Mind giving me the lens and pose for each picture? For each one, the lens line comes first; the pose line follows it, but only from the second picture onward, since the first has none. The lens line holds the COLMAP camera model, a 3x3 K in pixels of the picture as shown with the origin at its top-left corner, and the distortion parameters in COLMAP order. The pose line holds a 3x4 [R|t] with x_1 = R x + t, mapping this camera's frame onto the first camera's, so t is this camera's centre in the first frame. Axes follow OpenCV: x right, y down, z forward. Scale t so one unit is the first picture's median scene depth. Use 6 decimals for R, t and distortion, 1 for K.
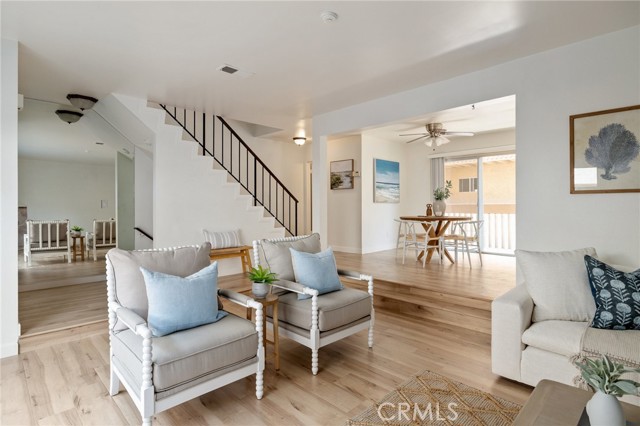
lens RADIAL K [[331.3, 0, 318.6], [0, 331.3, 209.0], [0, 0, 1]] dist [-0.000776, -0.000272]
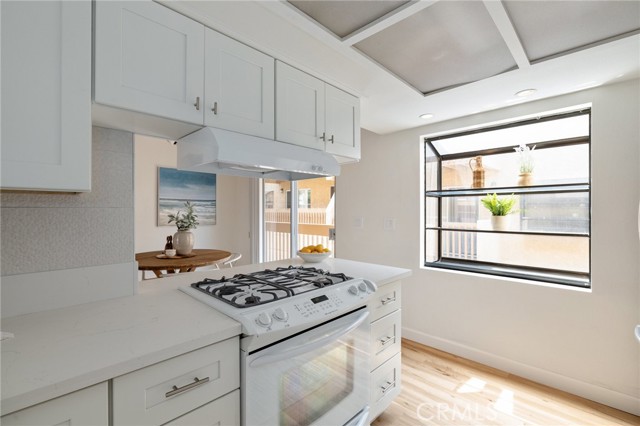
lens RADIAL K [[287.4, 0, 317.7], [0, 287.4, 210.0], [0, 0, 1]] dist [-0.000050, 0.000274]
pose [[0.999965, 0.008041, 0.002217, 0.614641], [-0.008009, 0.999870, -0.014014, -0.058608], [-0.002330, 0.013995, 0.999899, 0.417026]]
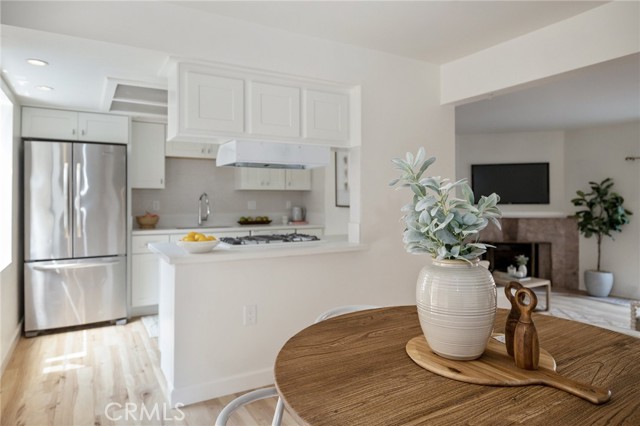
lens RADIAL K [[404.0, 0, 321.8], [0, 404.0, 209.1], [0, 0, 1]] dist [0.001954, 0.000304]
pose [[-0.967588, -0.001176, 0.252530, 0.371229], [0.004634, 0.999738, 0.022409, -0.055173], [-0.252490, 0.022853, -0.967330, 1.182924]]
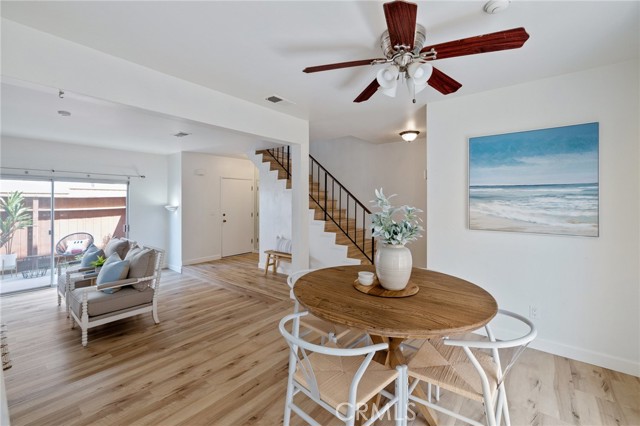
lens RADIAL K [[274.1, 0, 325.0], [0, 274.1, 199.7], [0, 0, 1]] dist [0.001022, 0.000156]
pose [[0.121378, 0.005555, -0.992591, 0.633502], [-0.010952, 0.999931, 0.004257, -0.072601], [0.992546, 0.010354, 0.121431, 0.868994]]
